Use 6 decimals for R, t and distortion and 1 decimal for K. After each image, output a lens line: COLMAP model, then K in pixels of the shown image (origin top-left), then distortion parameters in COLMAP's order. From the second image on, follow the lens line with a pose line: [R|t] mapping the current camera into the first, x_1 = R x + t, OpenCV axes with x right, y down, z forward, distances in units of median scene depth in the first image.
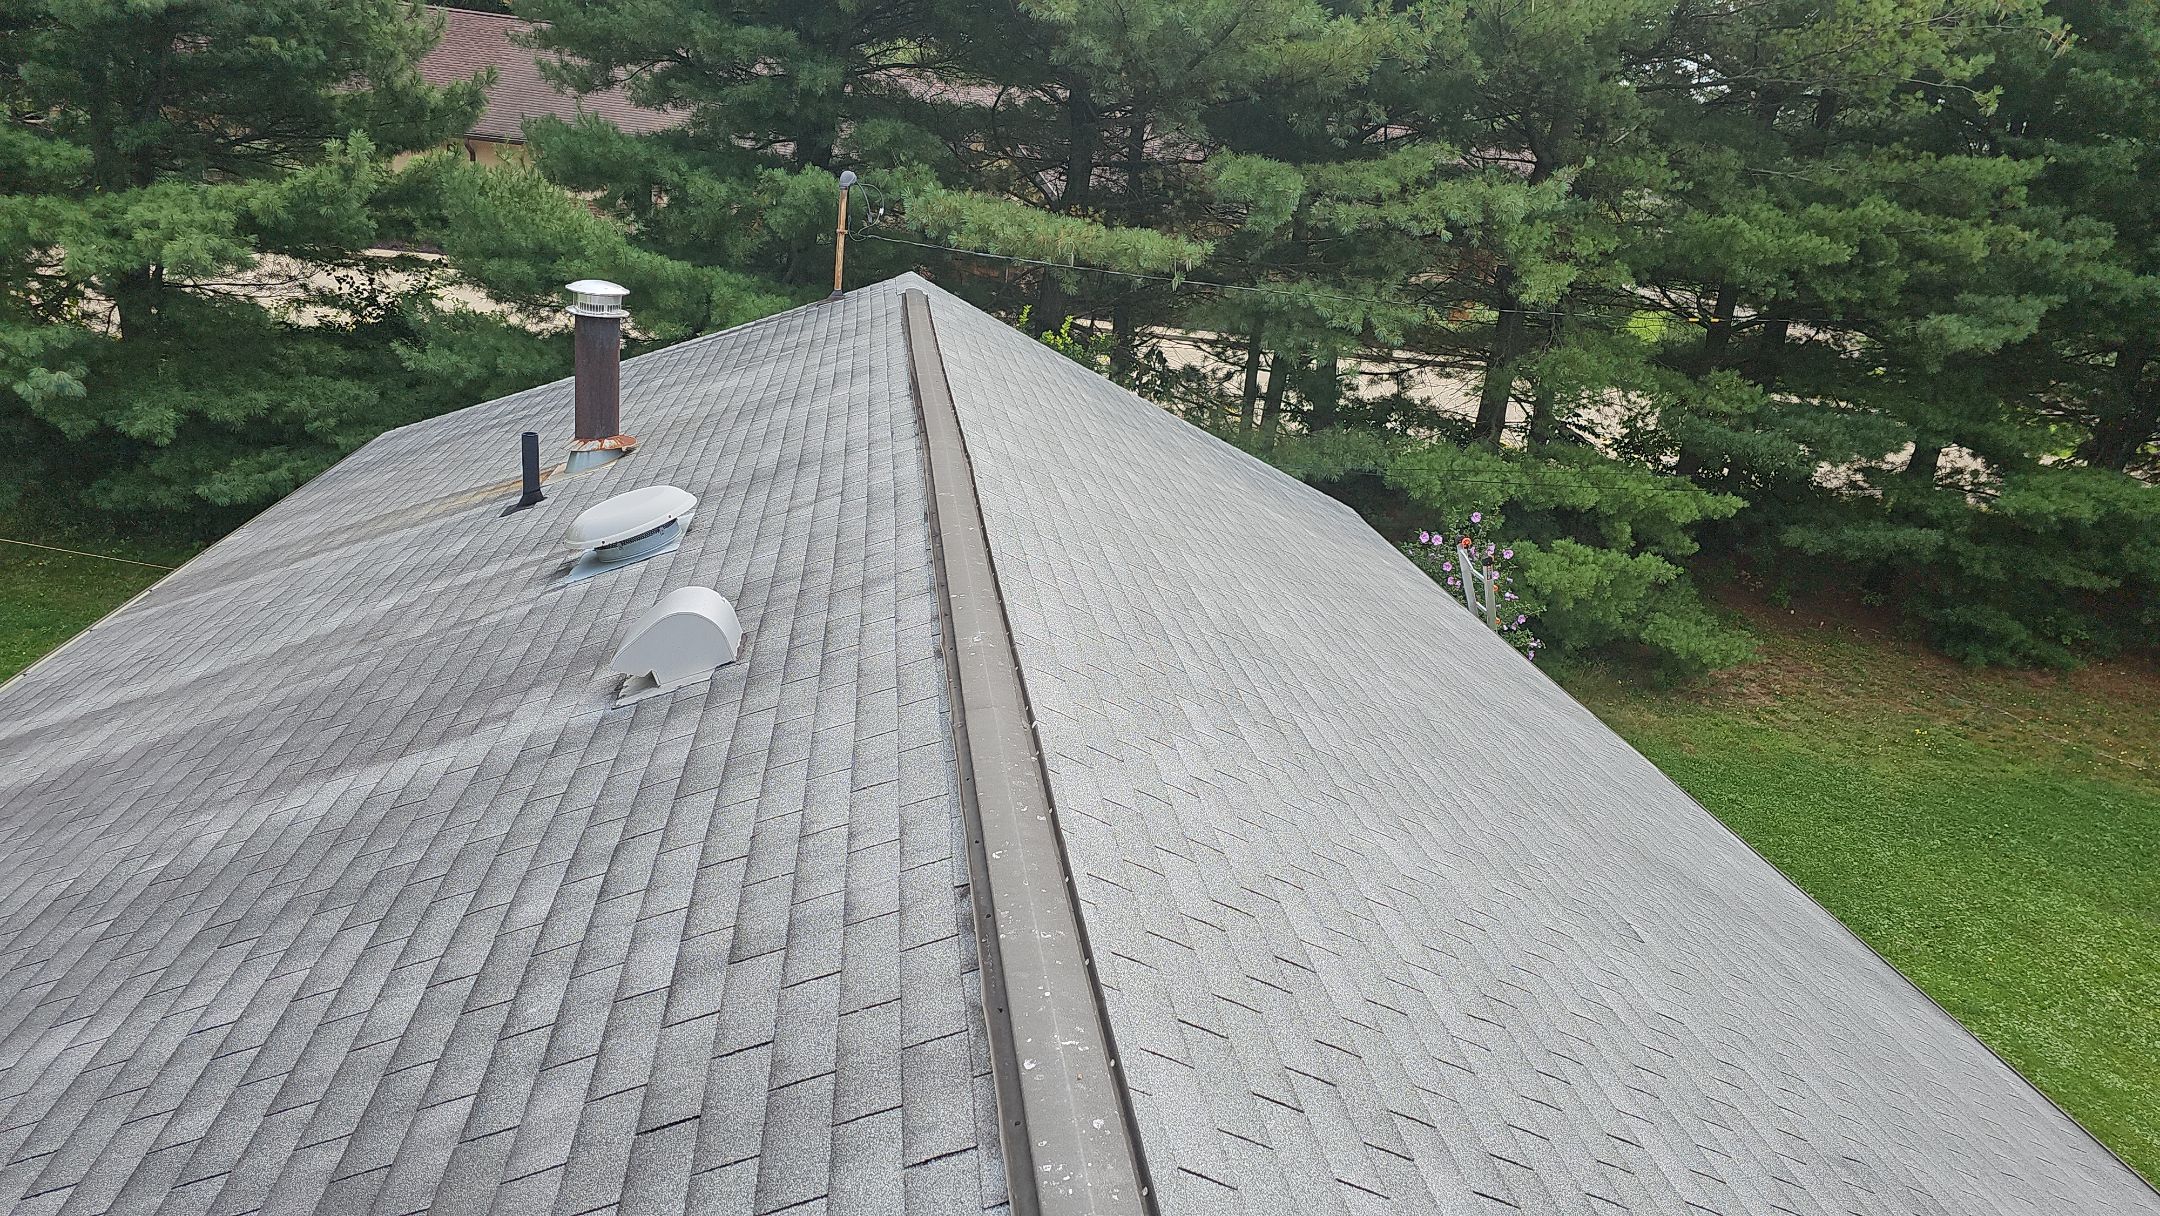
lens RADIAL K [[1431.4, 0, 1080.0], [0, 1431.4, 608.0], [0, 0, 1]] dist [-0.007072, -0.001299]
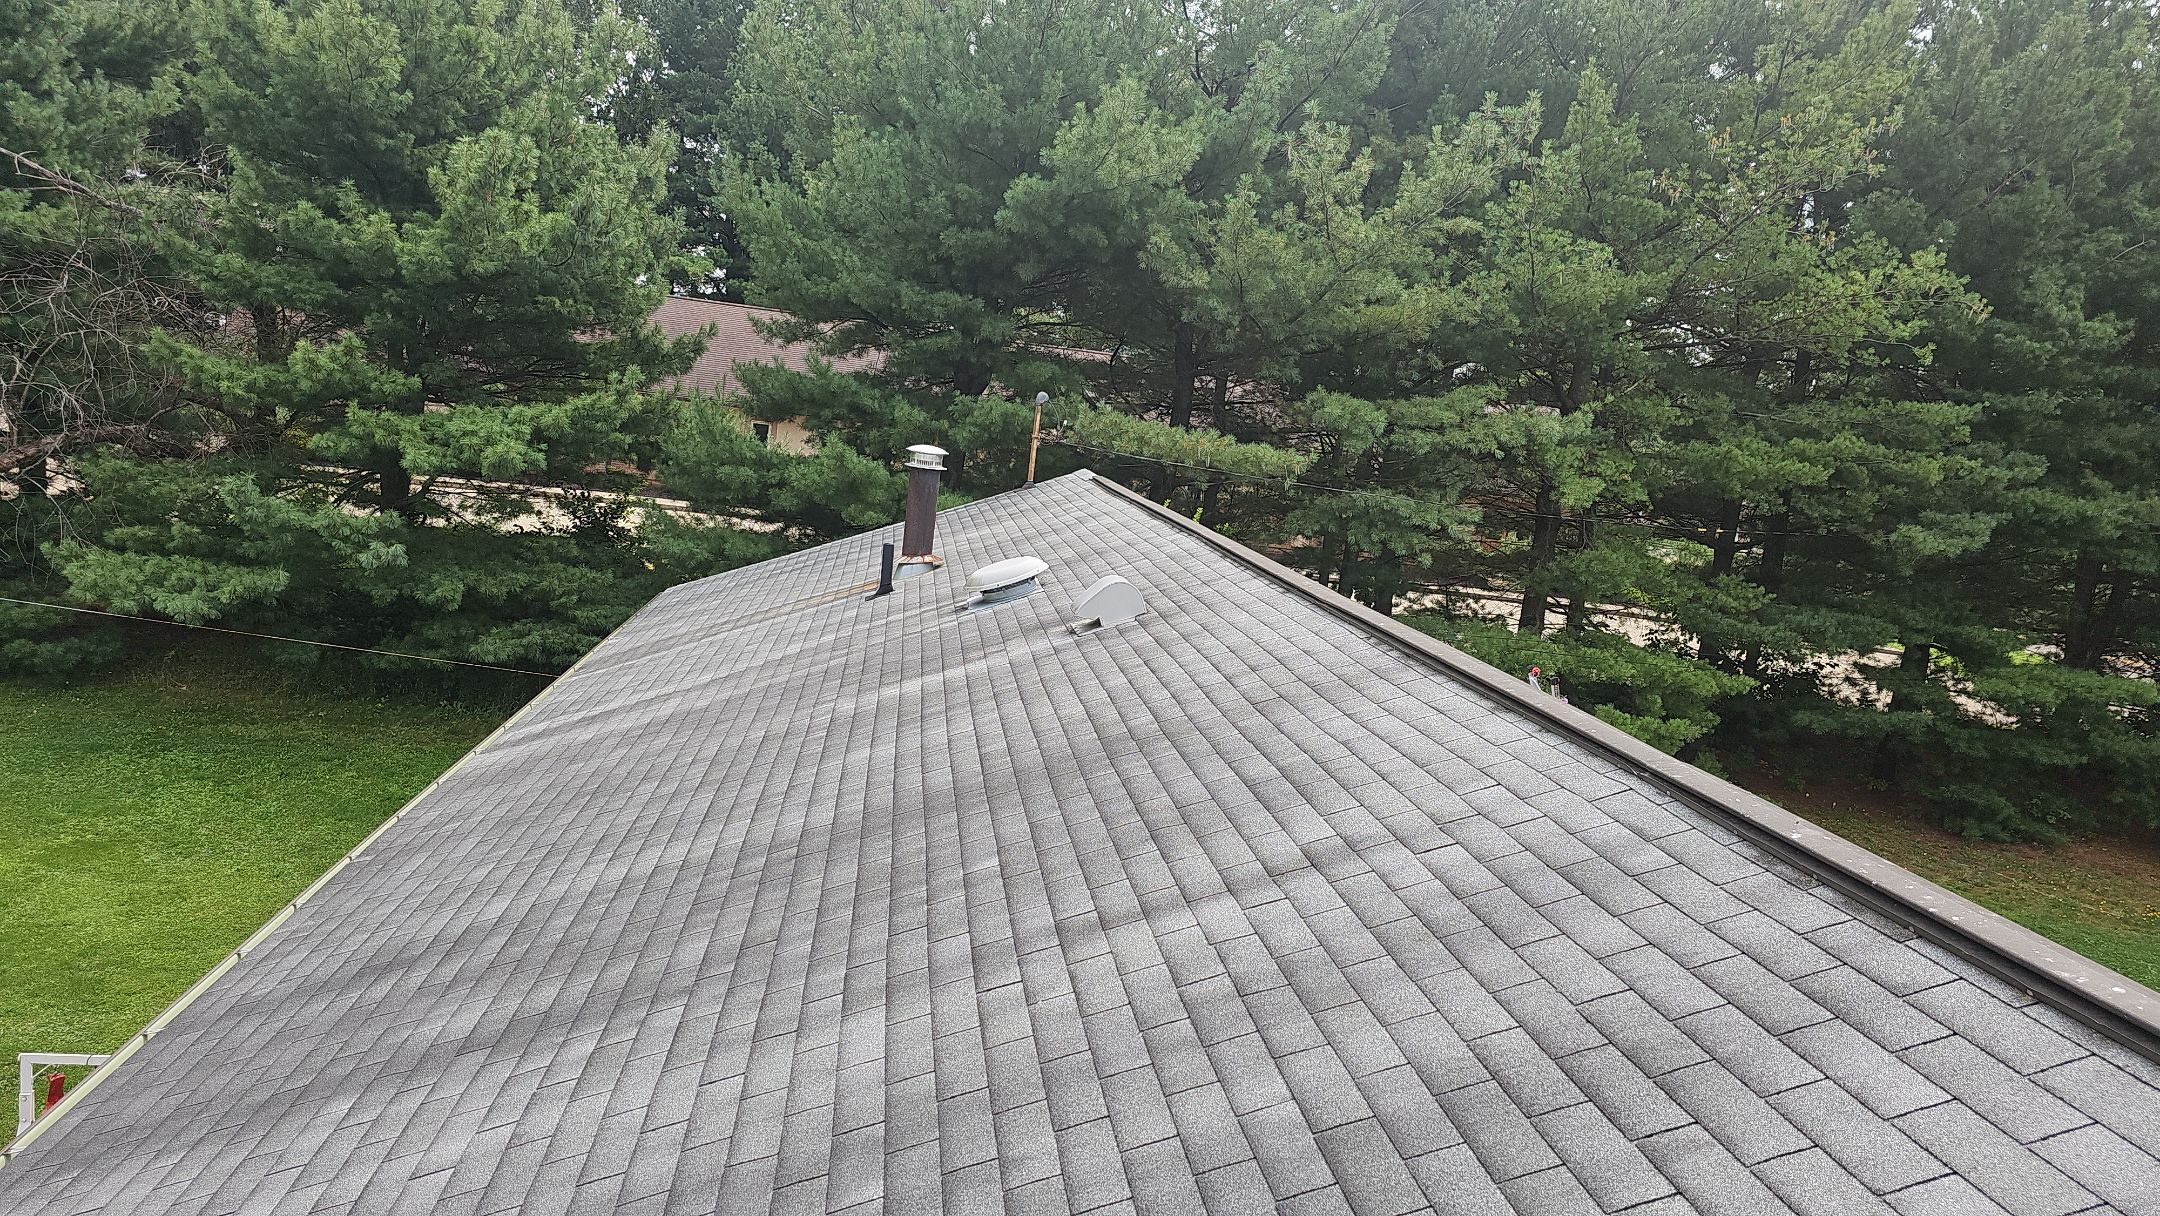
lens RADIAL K [[1441.9, 0, 1080.0], [0, 1441.9, 608.0], [0, 0, 1]] dist [-0.002046, -0.024017]
pose [[0.999914, 0.009308, -0.009251, -0.082858], [-0.010864, 0.982568, -0.185586, 0.094833], [0.007362, 0.185670, 0.982584, -0.183735]]
